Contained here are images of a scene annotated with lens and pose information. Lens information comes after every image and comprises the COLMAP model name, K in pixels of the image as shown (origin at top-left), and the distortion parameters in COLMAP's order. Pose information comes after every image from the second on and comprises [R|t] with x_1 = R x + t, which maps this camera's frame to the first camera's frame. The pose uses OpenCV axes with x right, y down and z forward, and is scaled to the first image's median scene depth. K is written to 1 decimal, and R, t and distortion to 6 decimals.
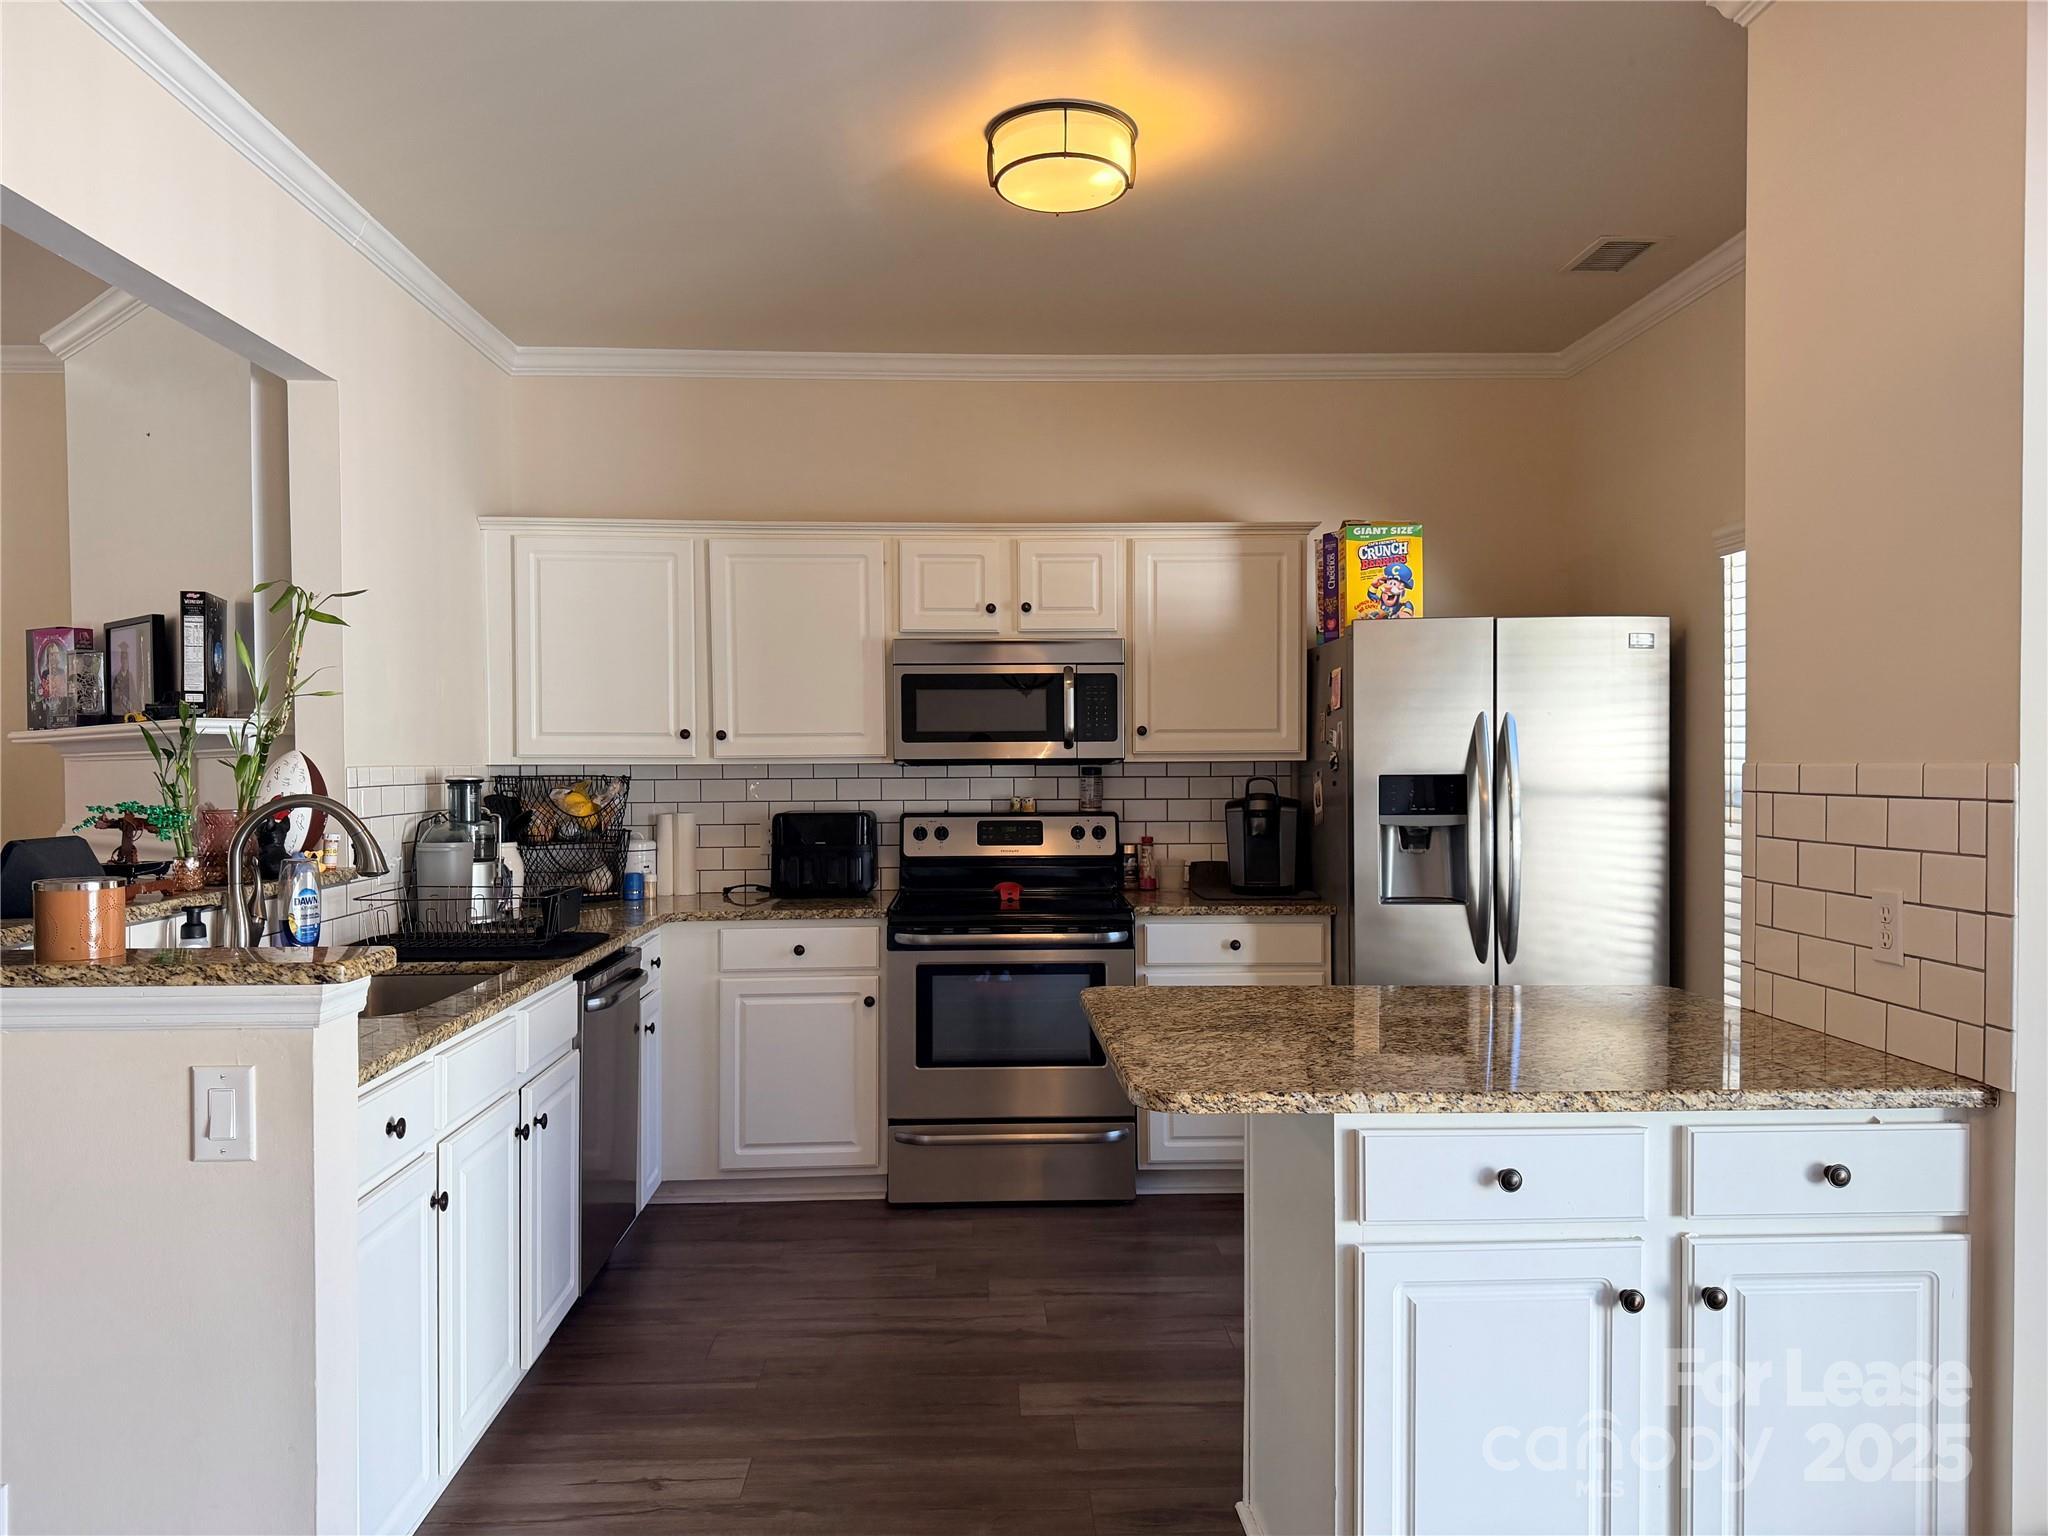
lens RADIAL K [[1443.7, 0, 1024.0], [0, 1443.7, 768.0], [0, 0, 1]] dist [0.004512, 0.000853]
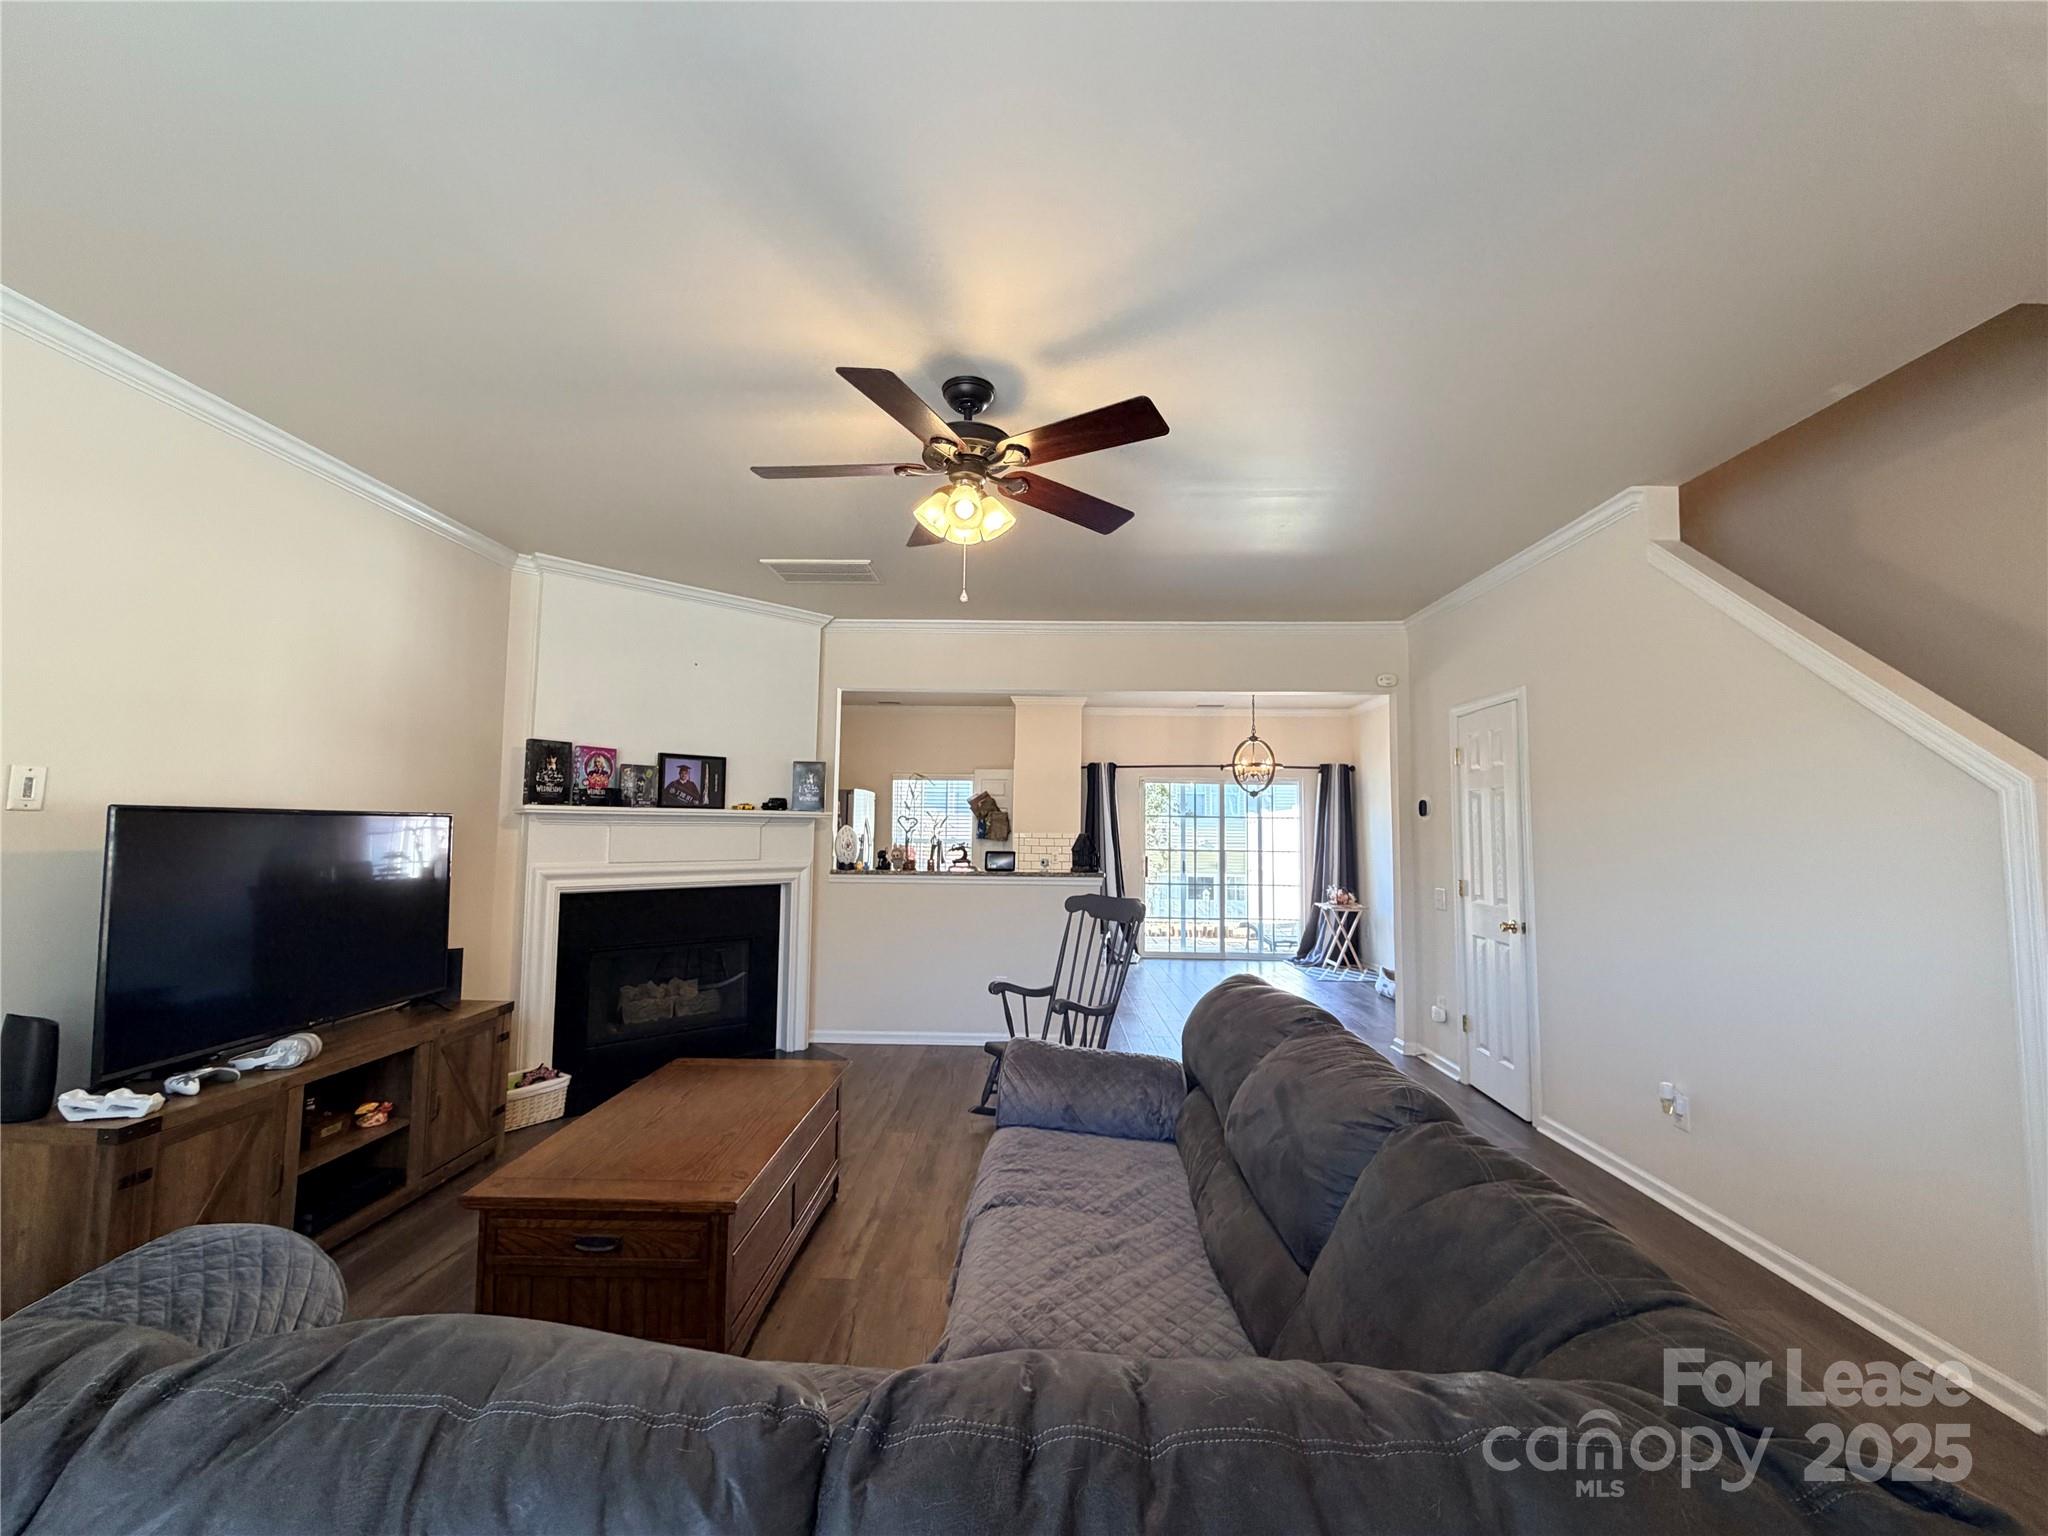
lens RADIAL K [[818.0, 0, 1017.3], [0, 818.0, 769.2], [0, 0, 1]] dist [-0.000501, -0.000265]
pose [[0.084204, 0.078436, 0.993357, -1.650559], [-0.005954, 0.996919, -0.078213, 0.001237], [-0.996431, 0.000671, 0.084411, 0.450532]]
